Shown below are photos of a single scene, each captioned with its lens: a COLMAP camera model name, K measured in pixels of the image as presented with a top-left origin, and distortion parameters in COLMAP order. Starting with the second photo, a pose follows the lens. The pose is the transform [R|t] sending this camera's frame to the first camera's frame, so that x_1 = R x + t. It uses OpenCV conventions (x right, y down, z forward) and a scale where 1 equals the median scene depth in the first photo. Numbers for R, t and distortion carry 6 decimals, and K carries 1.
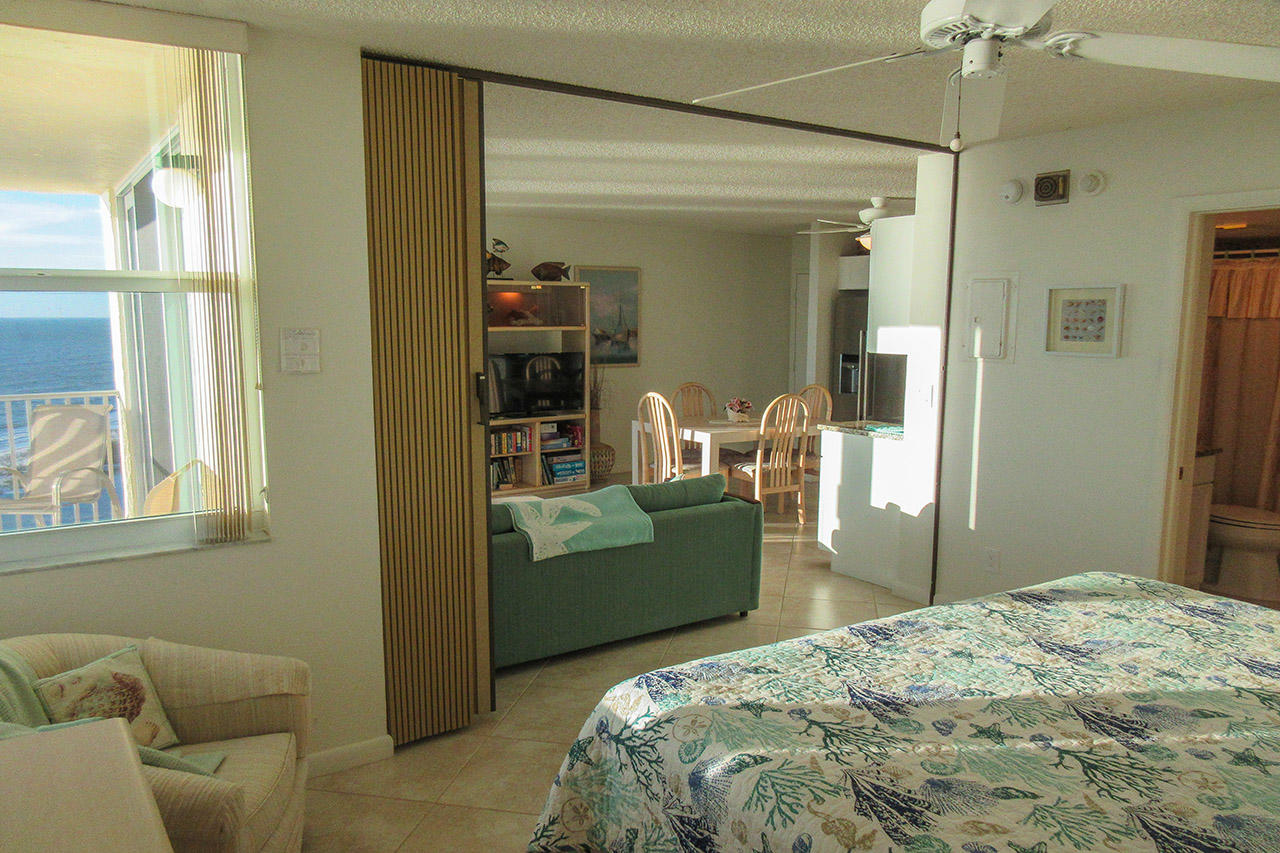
lens RADIAL K [[936.2, 0, 635.9], [0, 936.2, 428.9], [0, 0, 1]] dist [-0.000673, -0.000118]
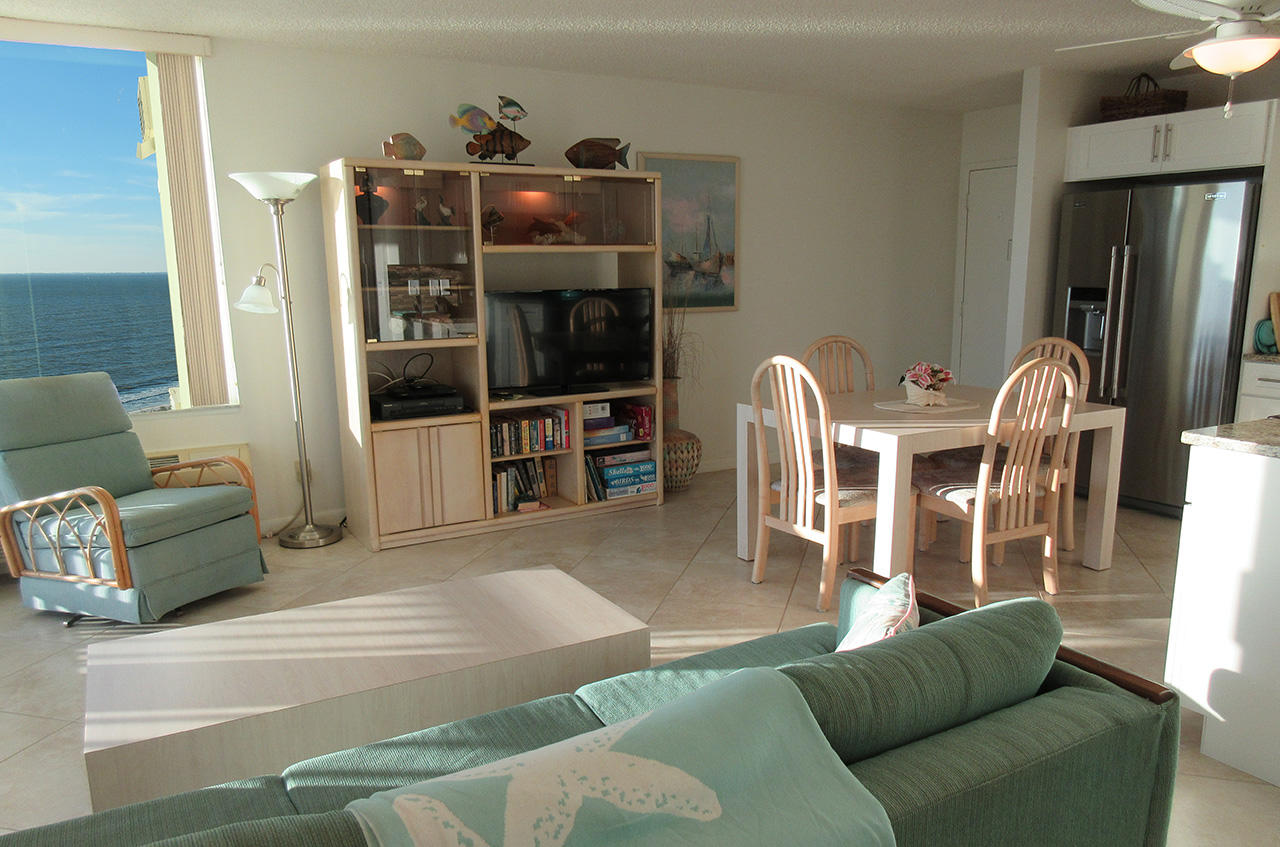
lens RADIAL K [[936.2, 0, 643.4], [0, 936.2, 424.6], [0, 0, 1]] dist [-0.000673, -0.000118]
pose [[0.997866, -0.003550, -0.065197, -0.021995], [0.006701, 0.998816, 0.048182, -0.021654], [0.064949, -0.048516, 0.996708, 0.382786]]
